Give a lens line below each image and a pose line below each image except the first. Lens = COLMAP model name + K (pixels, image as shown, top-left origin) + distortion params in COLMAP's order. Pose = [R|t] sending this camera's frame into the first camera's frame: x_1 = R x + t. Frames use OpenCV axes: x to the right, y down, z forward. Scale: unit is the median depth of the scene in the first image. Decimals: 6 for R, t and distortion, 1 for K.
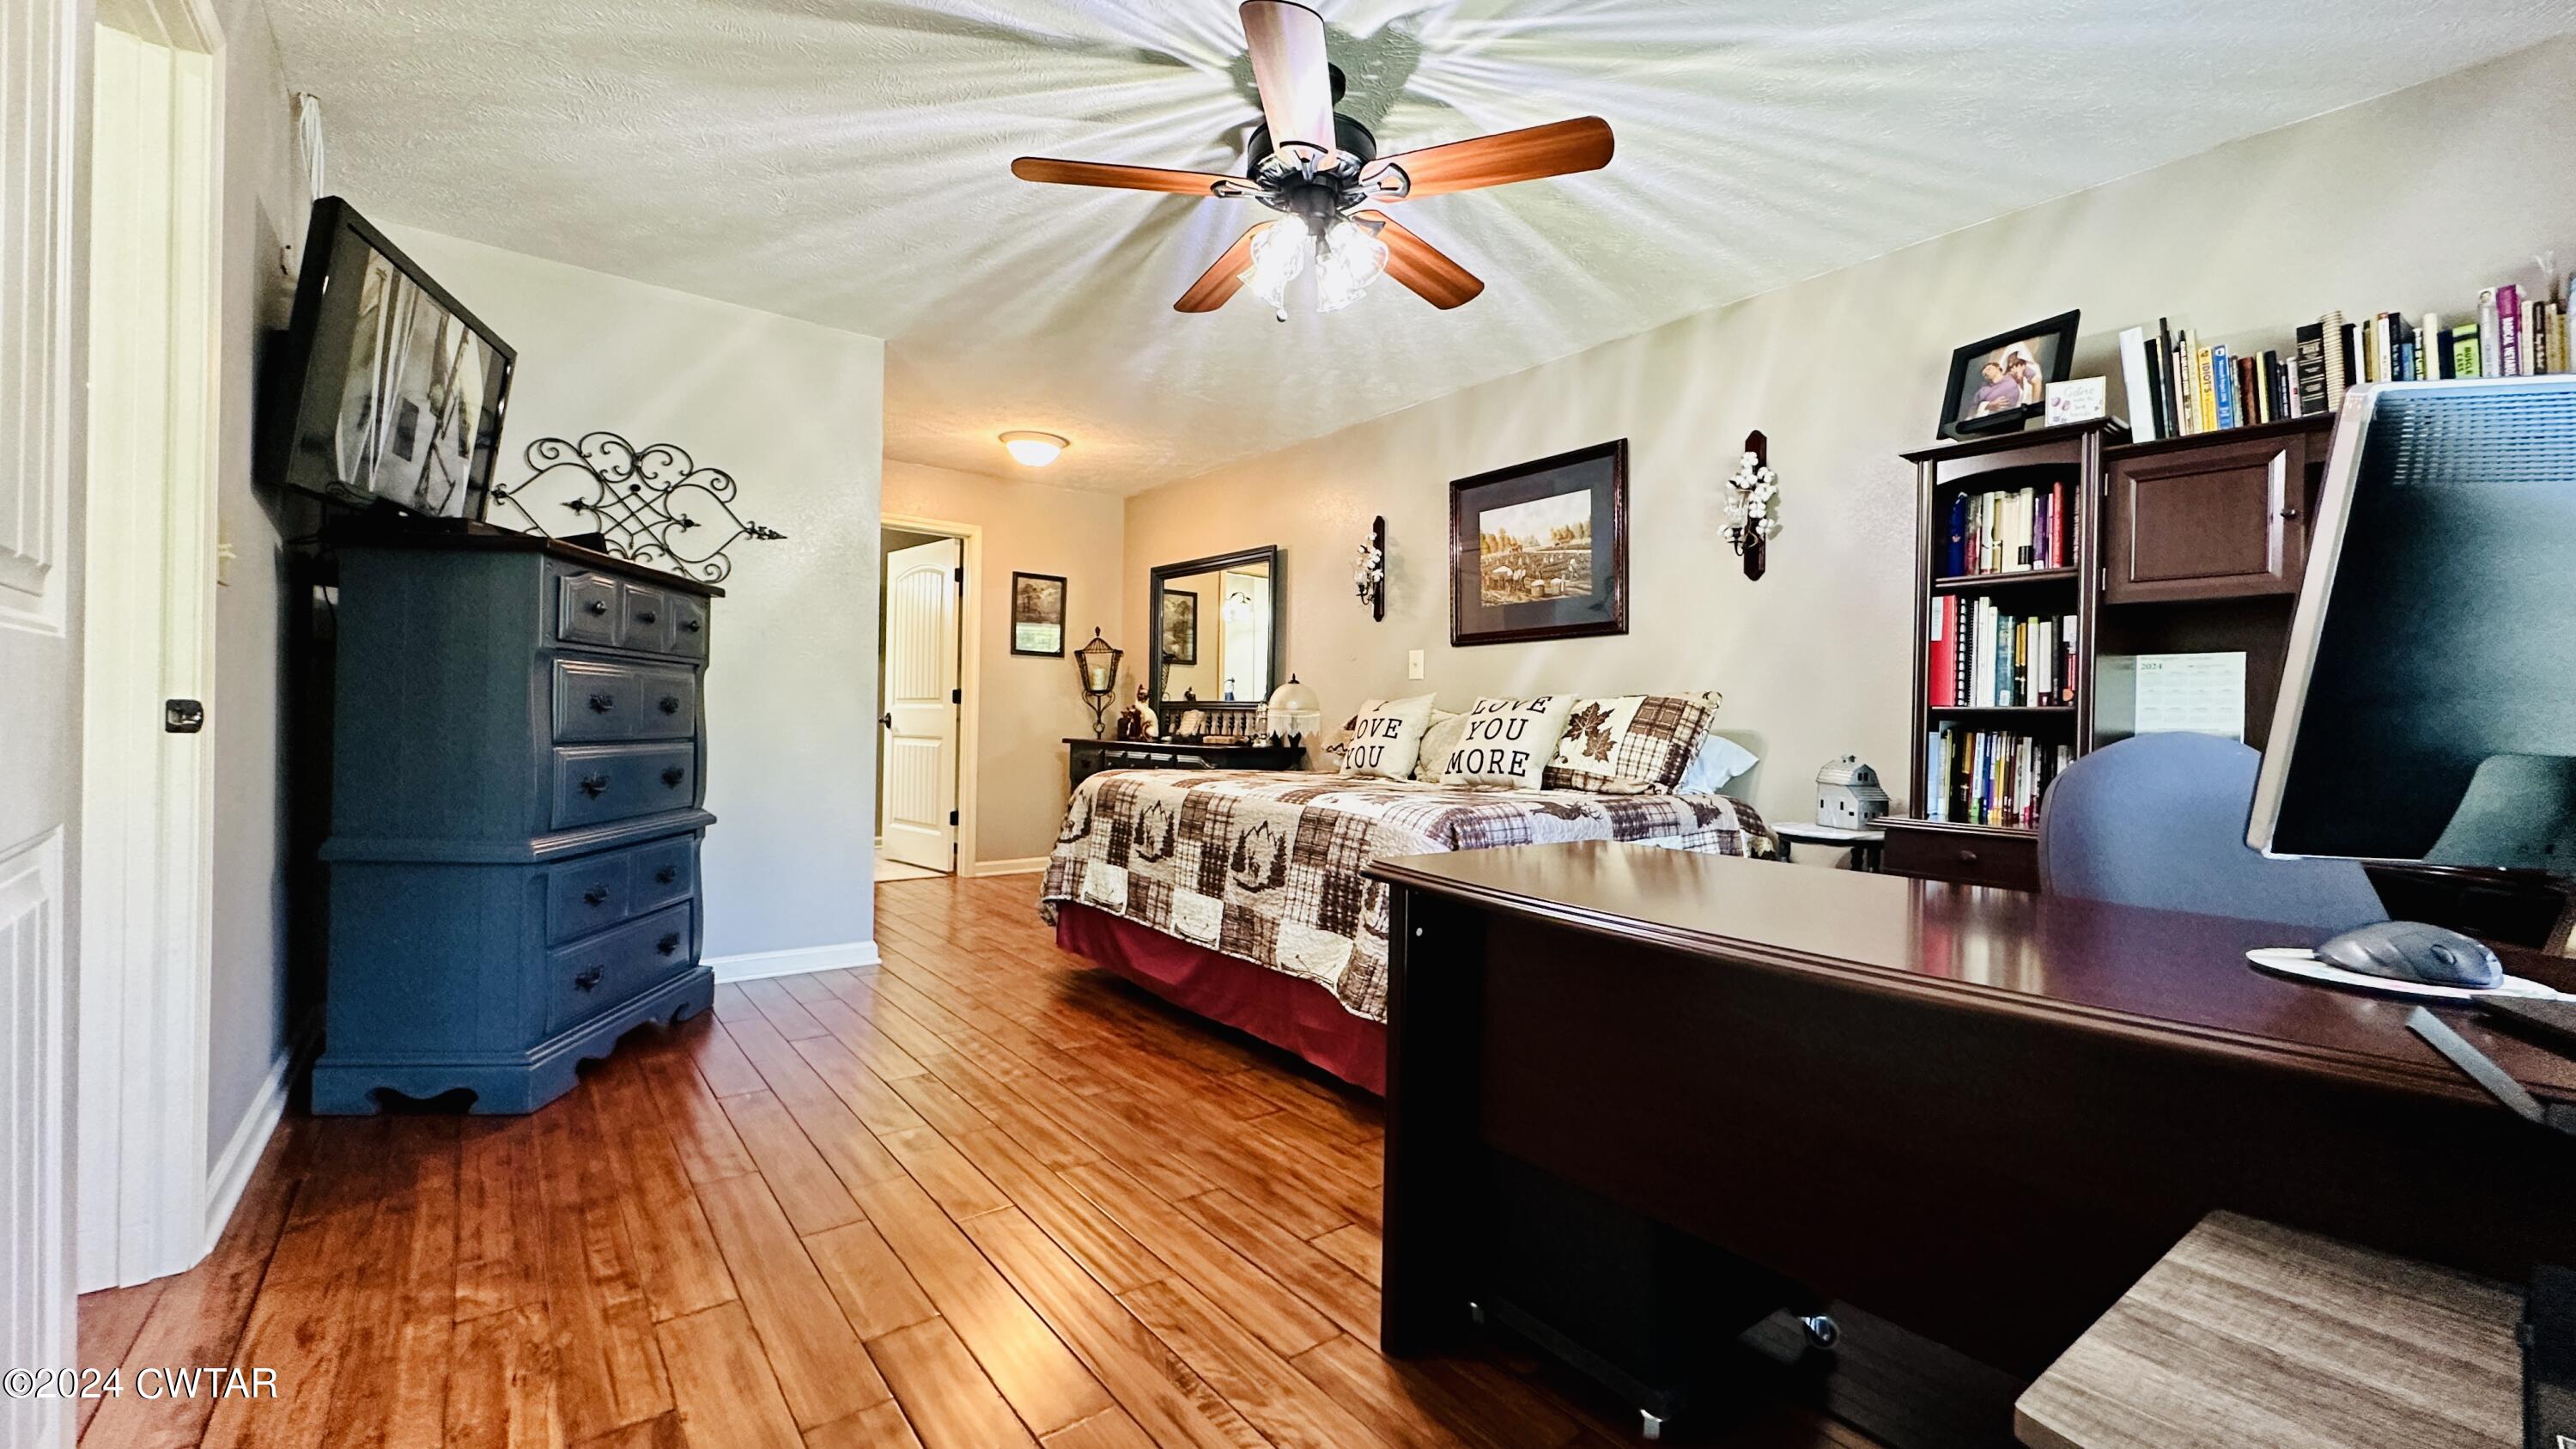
lens RADIAL K [[1030.8, 0, 1288.0], [0, 1030.8, 724.5], [0, 0, 1]] dist [-0.002383, 0.000113]
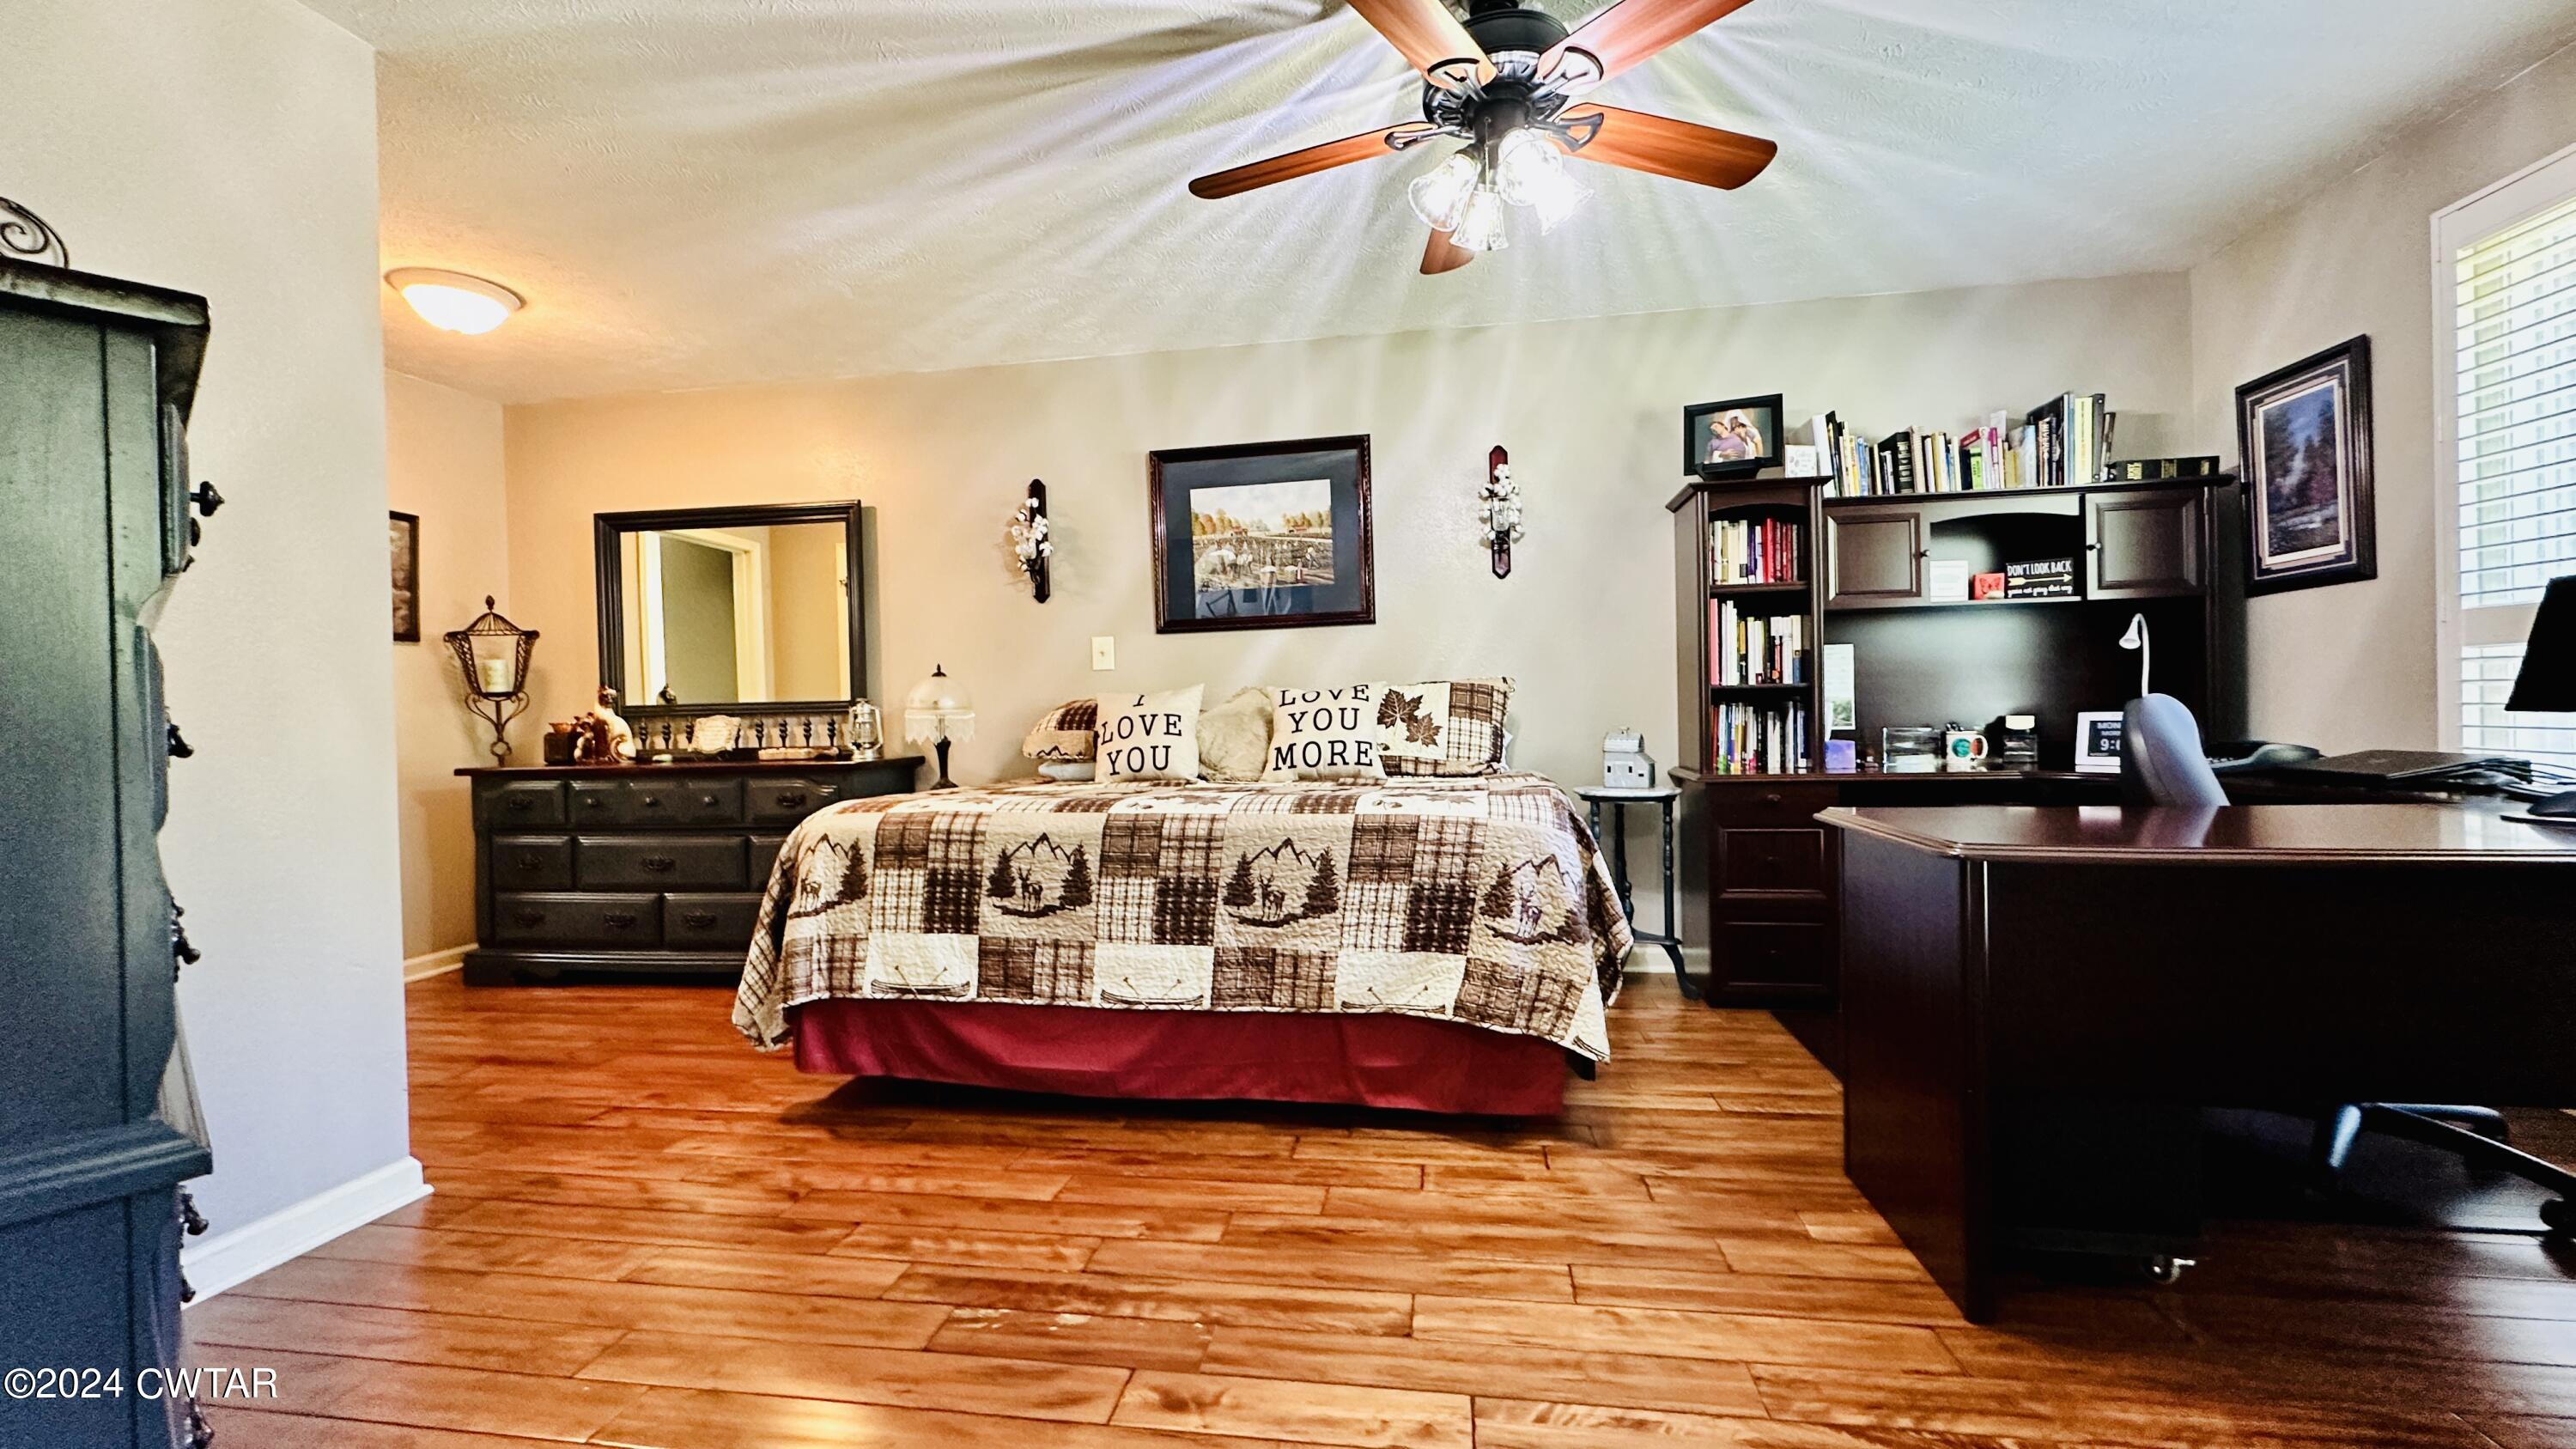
lens RADIAL K [[1030.8, 0, 1288.0], [0, 1030.8, 724.5], [0, 0, 1]] dist [-0.002383, 0.000113]
pose [[0.732335, -0.044372, 0.679498, -0.510223], [0.039431, 0.998964, 0.022736, -0.015165], [-0.679802, 0.010143, 0.733325, 0.340984]]
